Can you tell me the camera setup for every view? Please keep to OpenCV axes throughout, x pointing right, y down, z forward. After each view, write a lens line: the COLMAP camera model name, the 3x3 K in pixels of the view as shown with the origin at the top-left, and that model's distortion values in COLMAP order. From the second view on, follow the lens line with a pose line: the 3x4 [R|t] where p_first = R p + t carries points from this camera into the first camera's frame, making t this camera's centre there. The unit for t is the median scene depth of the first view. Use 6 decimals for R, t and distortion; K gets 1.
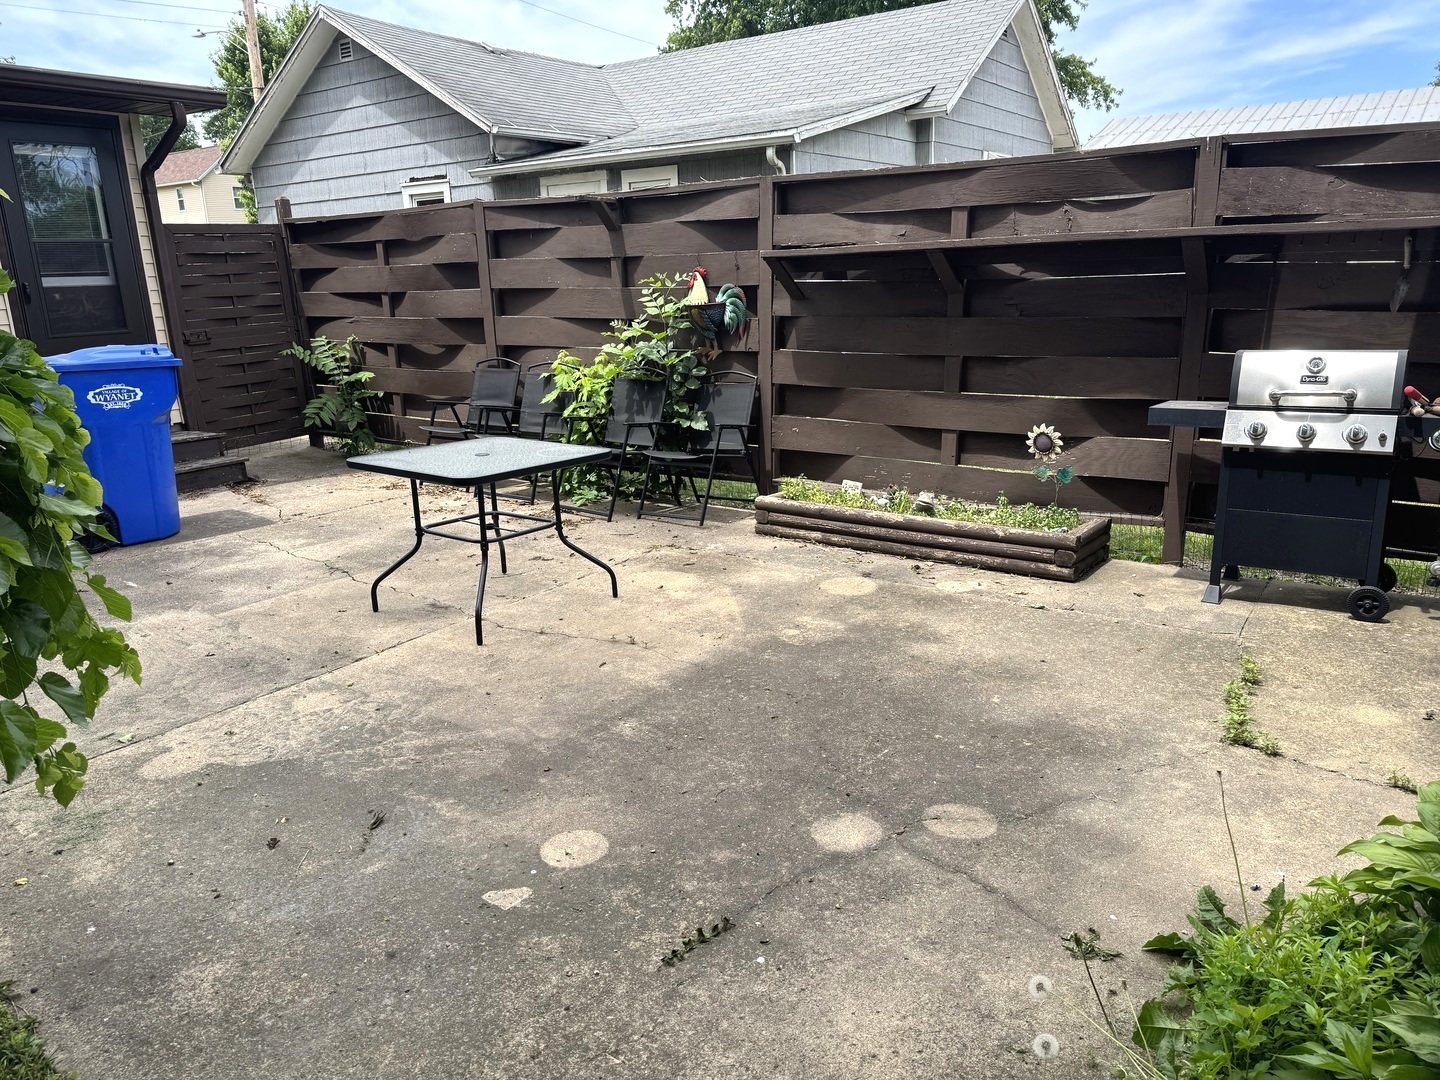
lens RADIAL K [[1017.5, 0, 720.5], [0, 1017.5, 542.5], [0, 0, 1]] dist [0.006052, -0.000810]
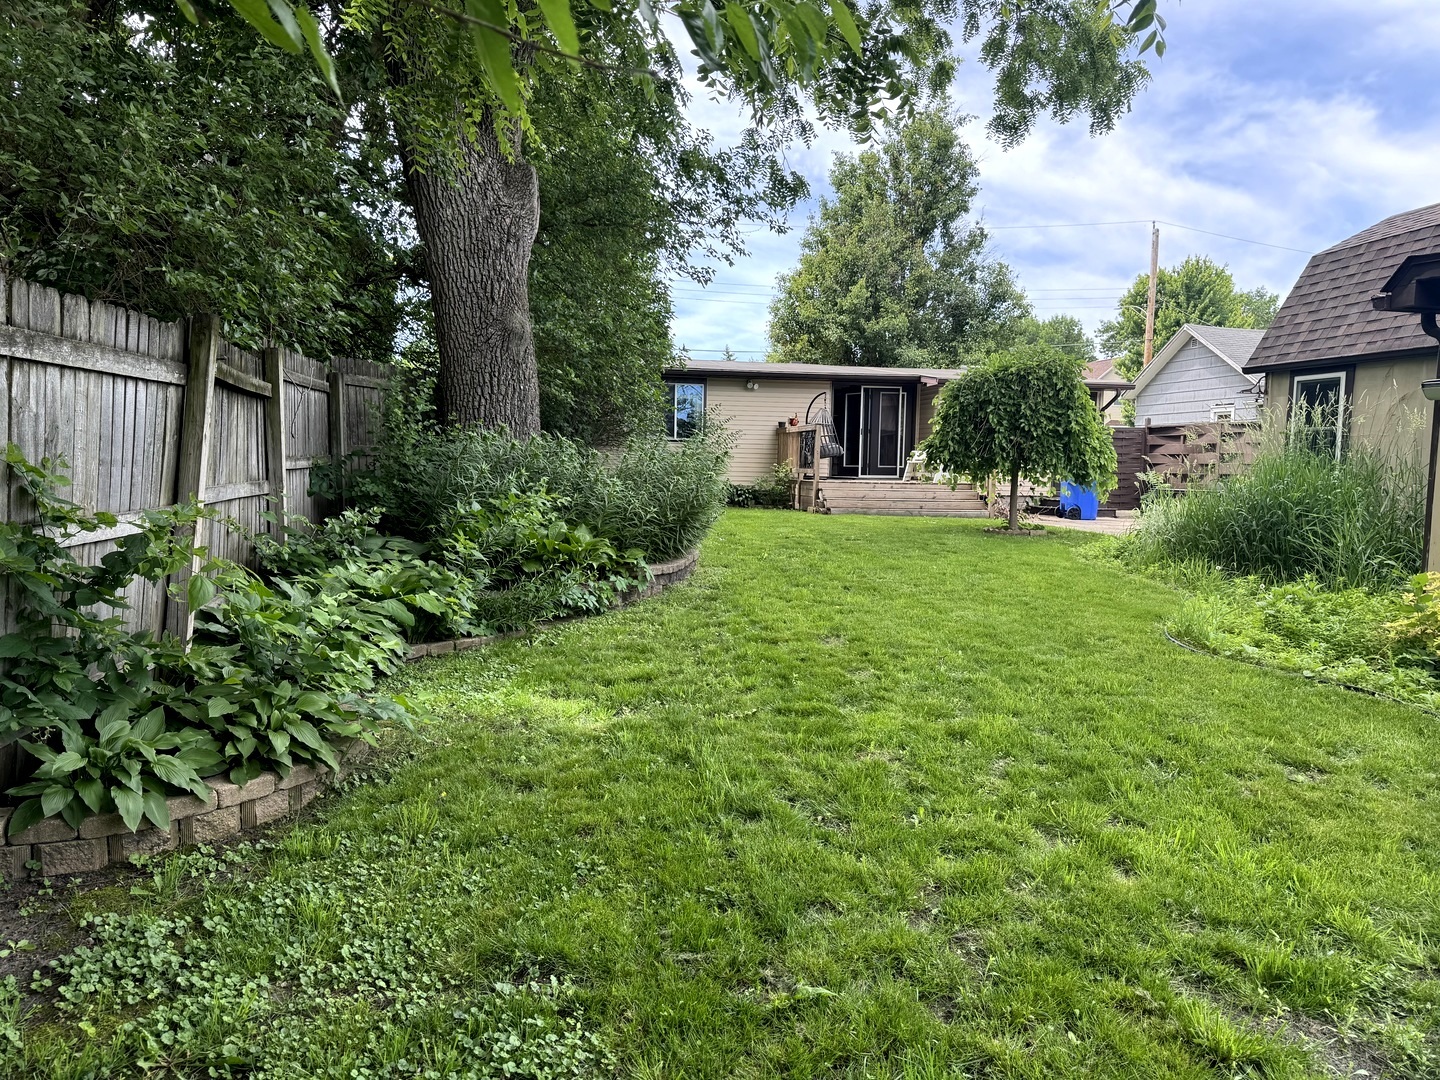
lens RADIAL K [[1017.5, 0, 719.1], [0, 1017.5, 540.5], [0, 0, 1]] dist [0.006052, -0.000810]
pose [[0.706739, 0.100516, -0.700298, 0.611154], [-0.223404, 0.970916, -0.086100, 0.409656], [0.671276, 0.217300, 0.708639, -1.422809]]
